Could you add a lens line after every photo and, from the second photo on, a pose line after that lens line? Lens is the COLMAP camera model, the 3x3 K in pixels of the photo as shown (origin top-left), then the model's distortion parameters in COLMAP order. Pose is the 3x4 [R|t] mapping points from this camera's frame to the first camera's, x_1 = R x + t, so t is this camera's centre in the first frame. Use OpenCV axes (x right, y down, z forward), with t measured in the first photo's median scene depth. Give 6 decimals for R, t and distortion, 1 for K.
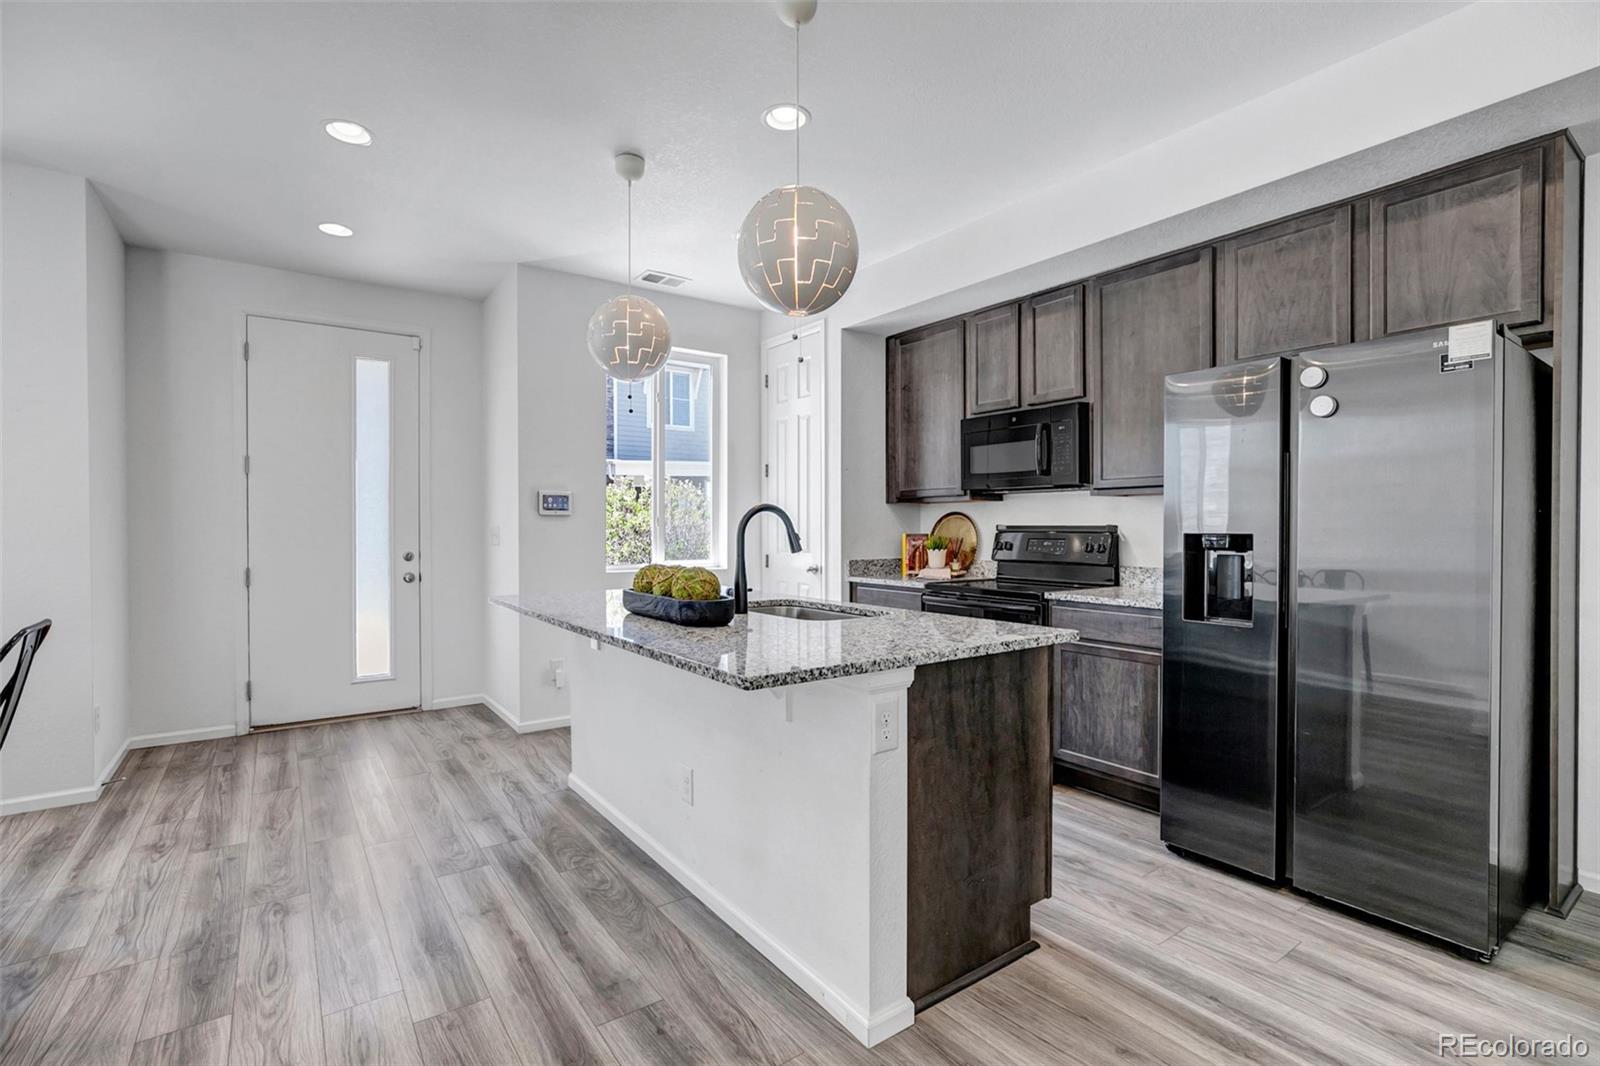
lens RADIAL K [[738.0, 0, 799.5], [0, 738.0, 527.9], [0, 0, 1]] dist [-0.019840, 0.008097]
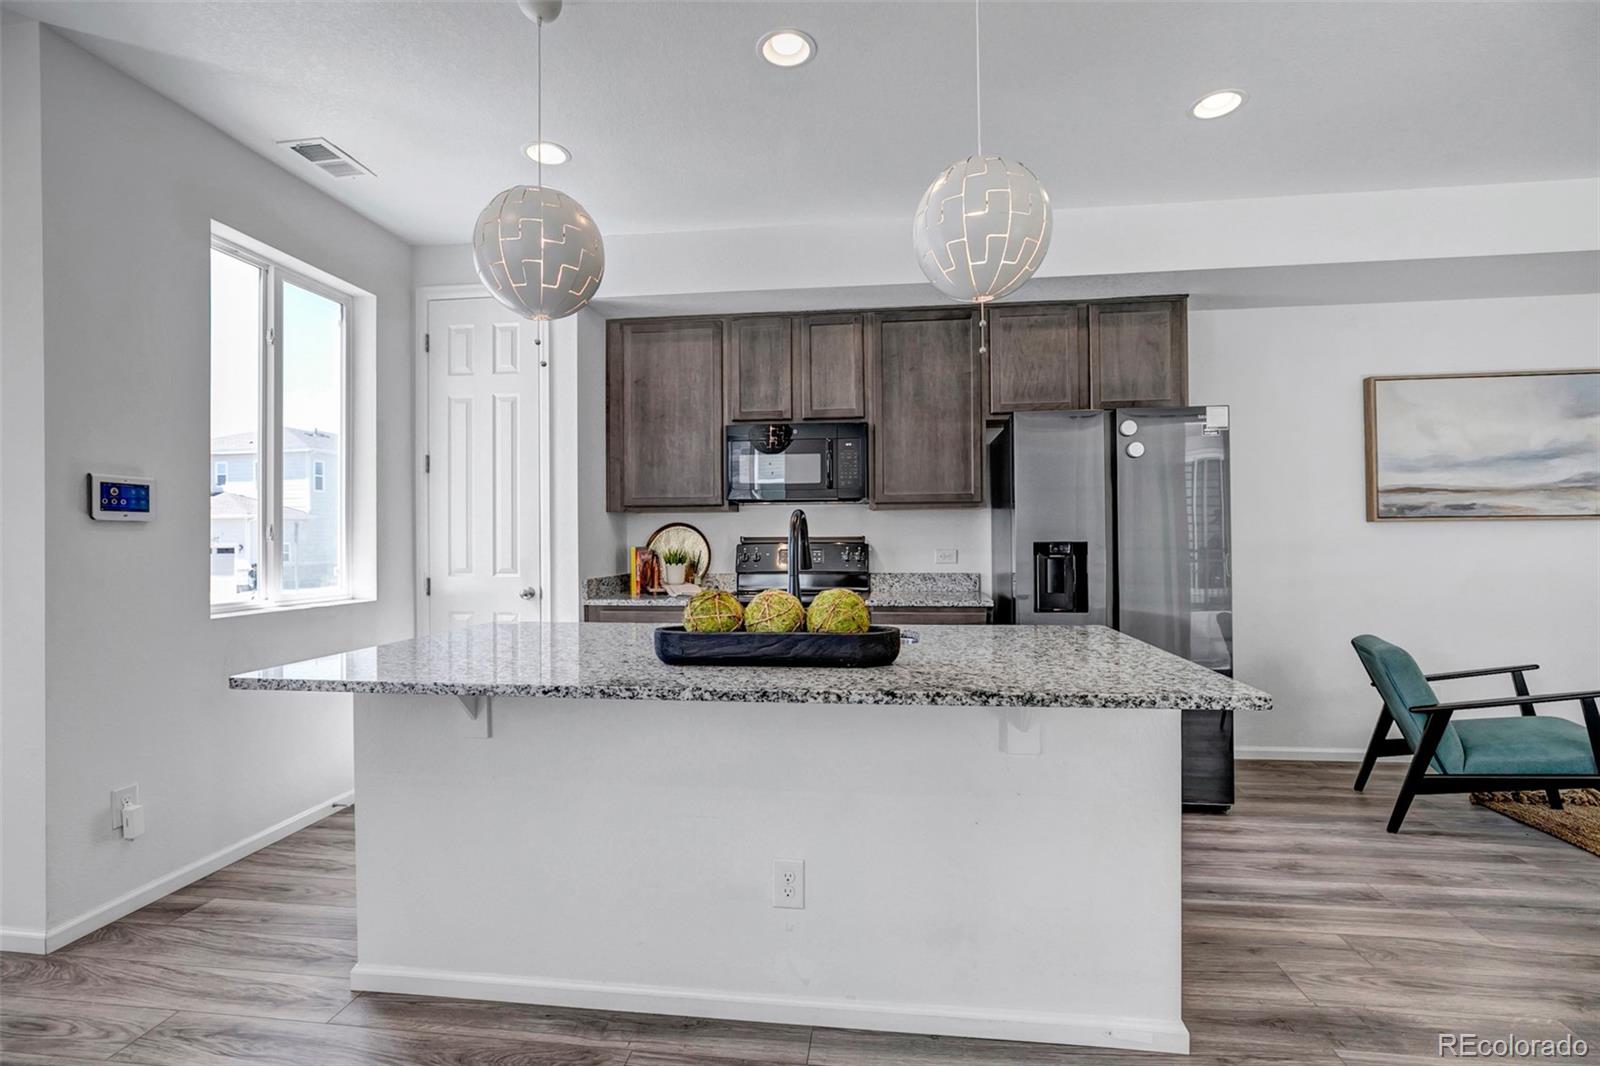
lens RADIAL K [[738.0, 0, 800.9], [0, 738.0, 528.5], [0, 0, 1]] dist [-0.019840, 0.008097]
pose [[0.679292, 0.005593, 0.733846, -0.495159], [0.006652, 0.999883, -0.013779, -0.000538], [-0.733838, 0.014242, 0.679176, 0.343697]]
